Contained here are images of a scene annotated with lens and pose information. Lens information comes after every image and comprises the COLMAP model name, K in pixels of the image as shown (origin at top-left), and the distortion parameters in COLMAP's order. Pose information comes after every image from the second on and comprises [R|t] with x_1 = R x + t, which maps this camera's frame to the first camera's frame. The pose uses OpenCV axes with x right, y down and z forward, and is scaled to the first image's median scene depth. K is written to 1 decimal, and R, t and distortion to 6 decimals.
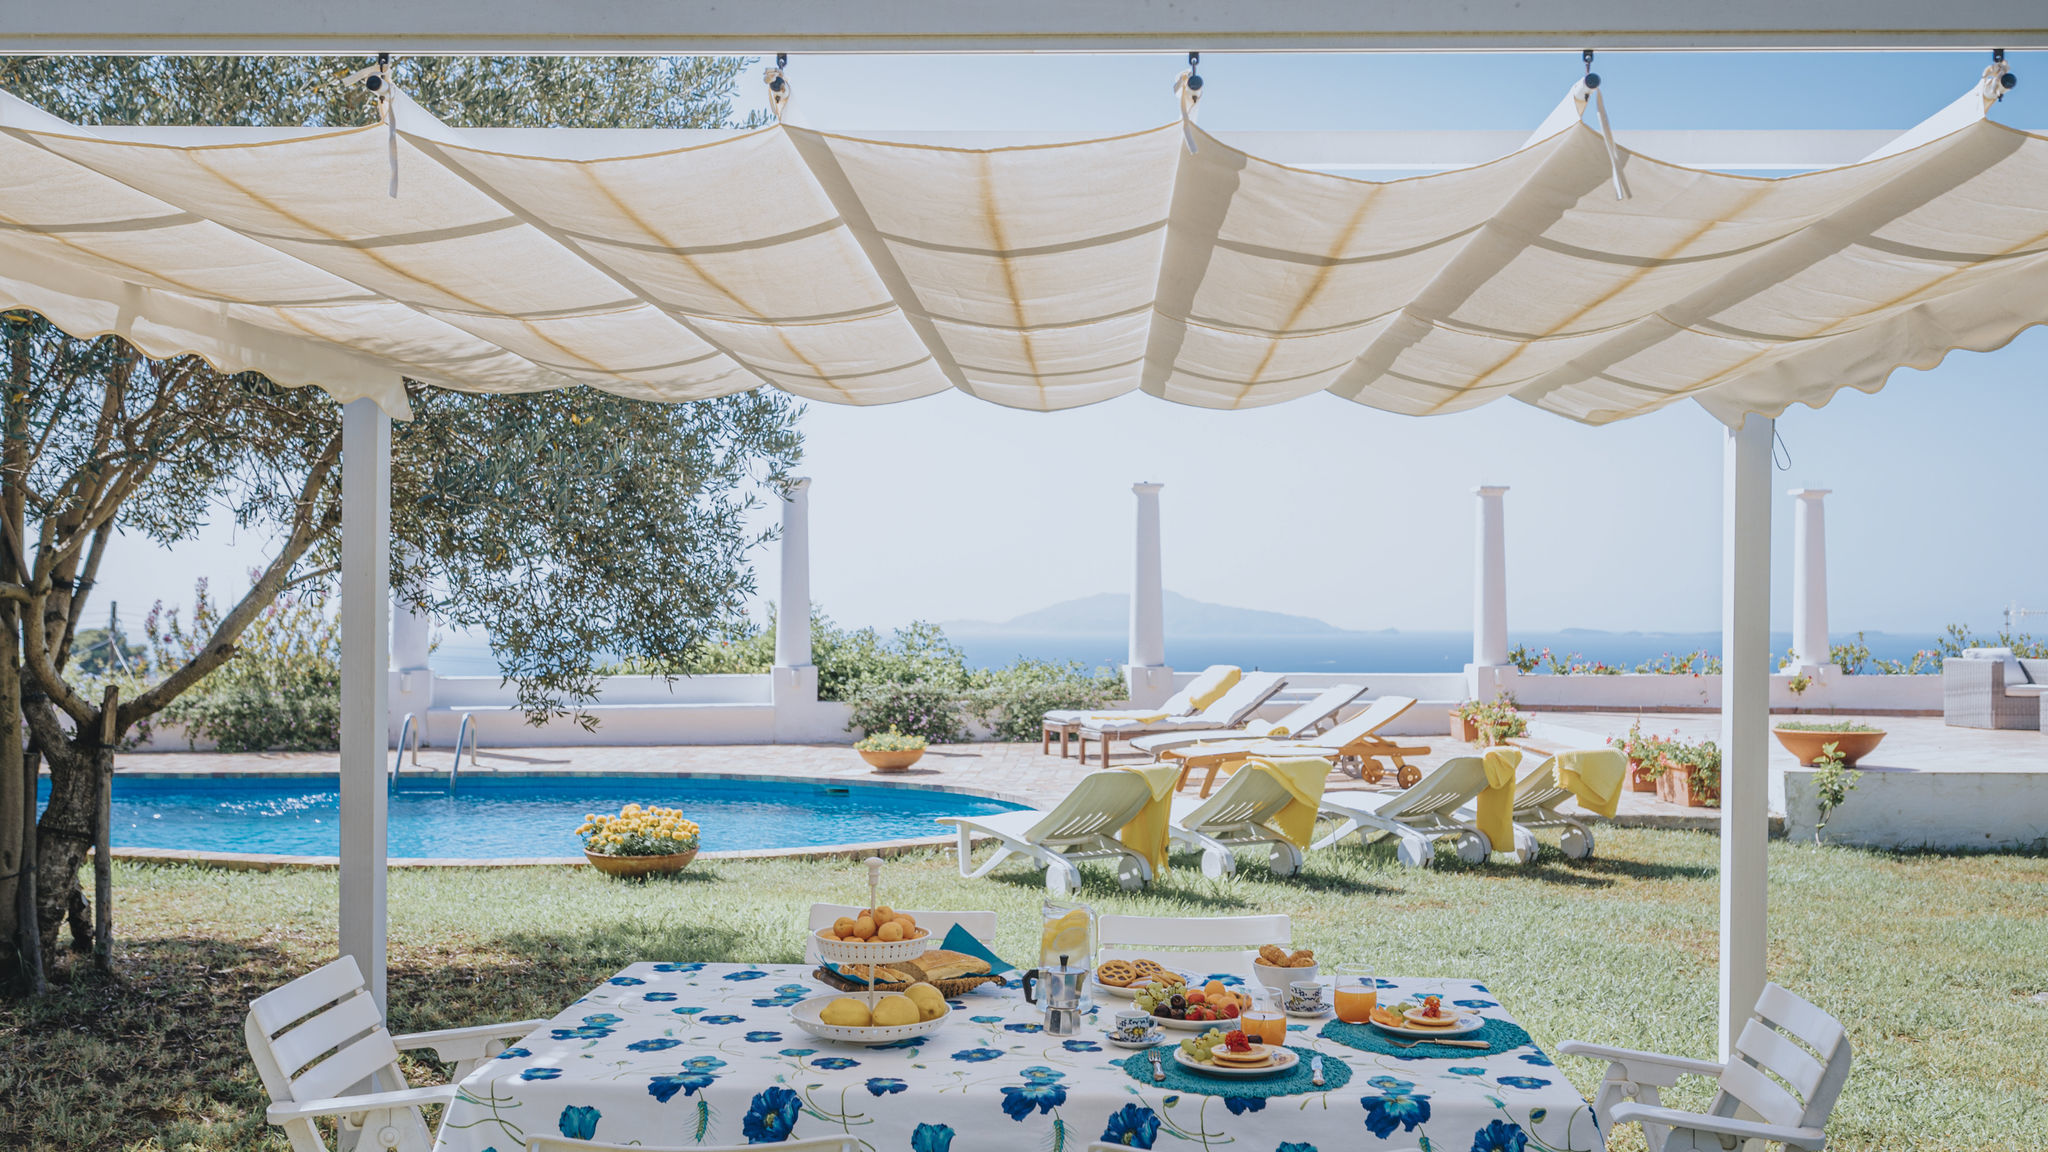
lens RADIAL K [[1800.0, 0, 1027.1], [0, 1800.0, 579.6], [0, 0, 1]] dist [-0.007152, 0.002859]
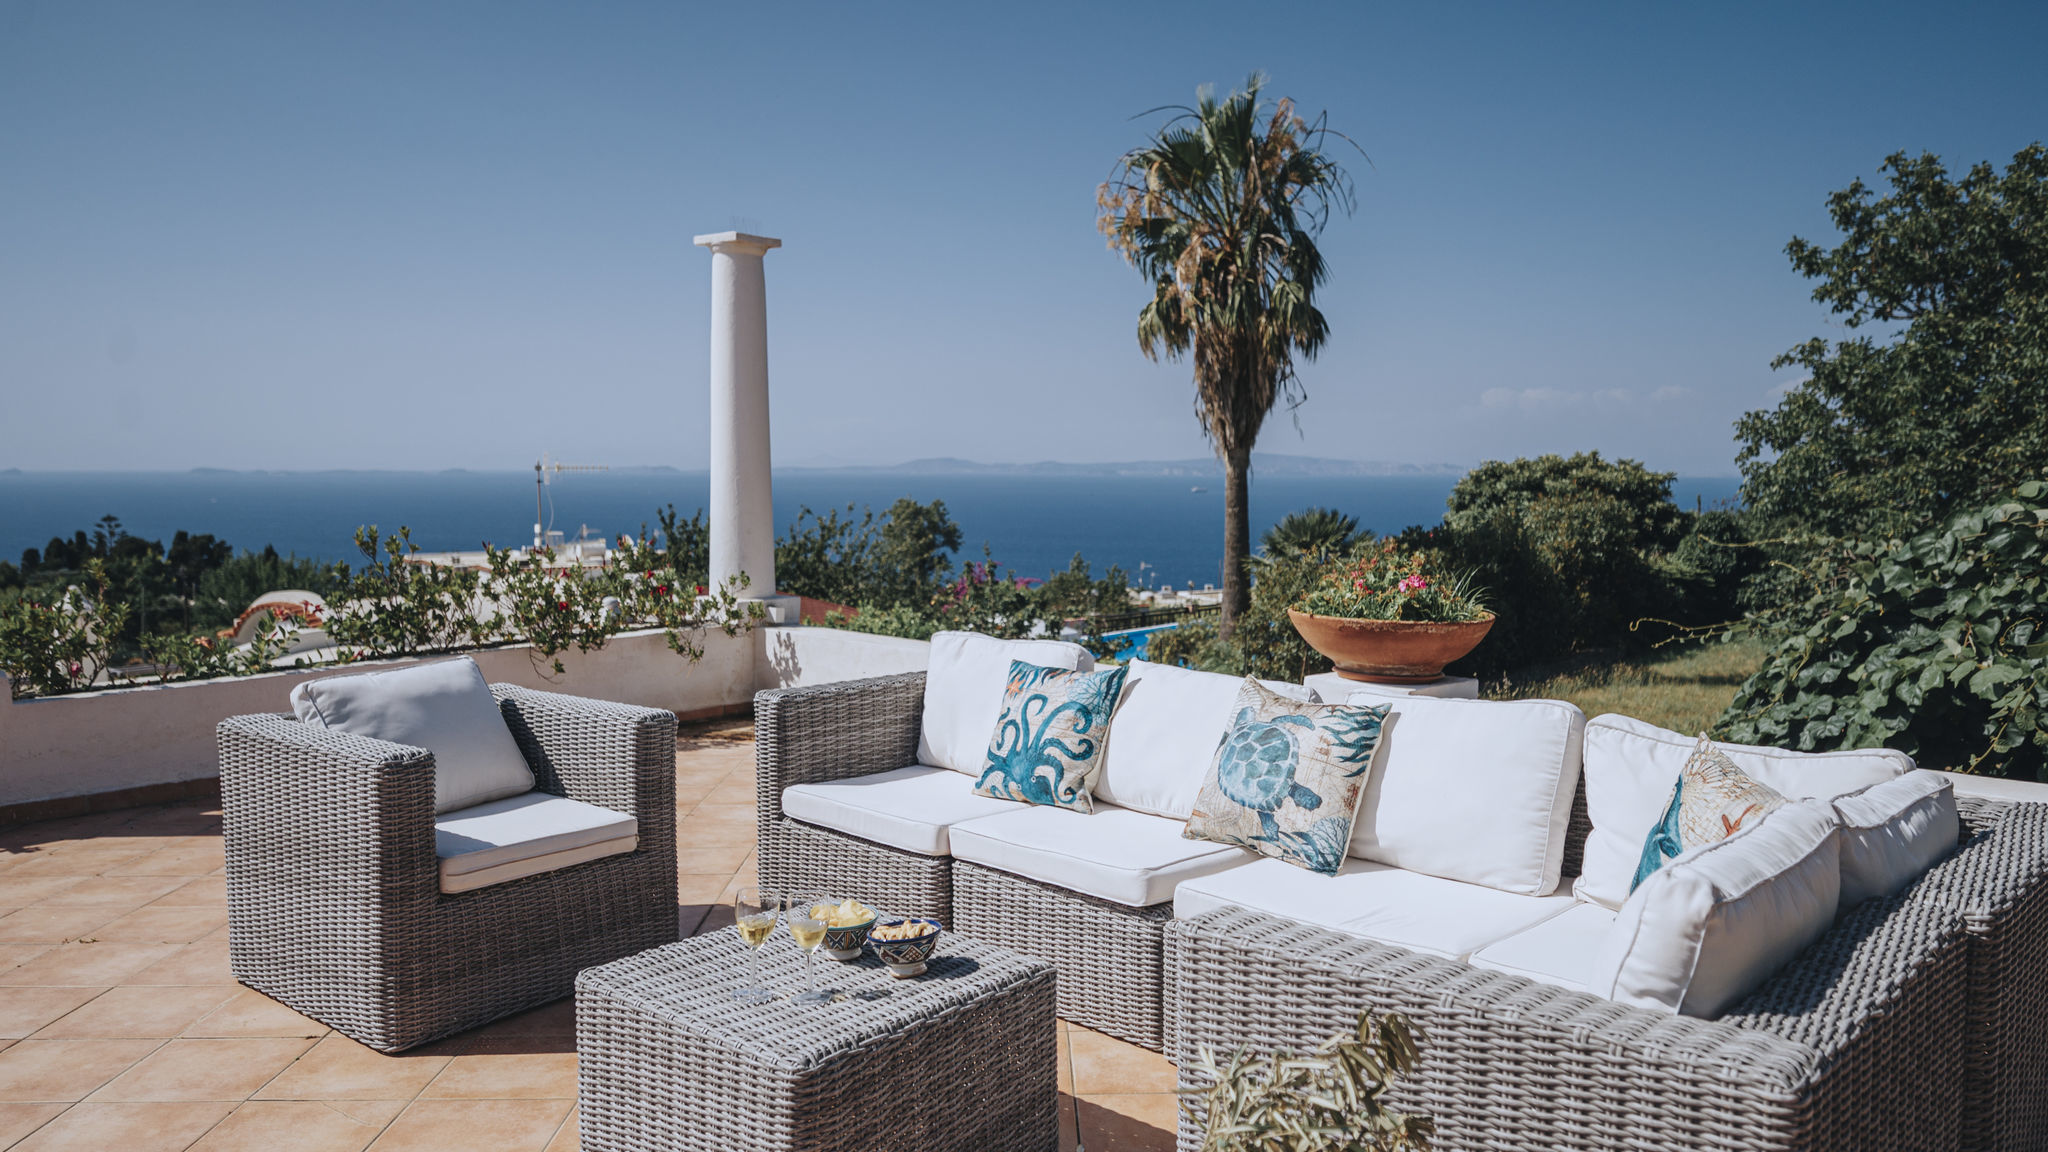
lens RADIAL K [[1467.2, 0, 1028.5], [0, 1467.2, 591.9], [0, 0, 1]] dist [-0.011726, 0.007680]
pose [[0.701364, -0.064903, 0.709843, 0.555513], [-0.014342, 0.994359, 0.105088, 0.004217], [-0.712659, -0.083886, 0.696477, 0.972502]]
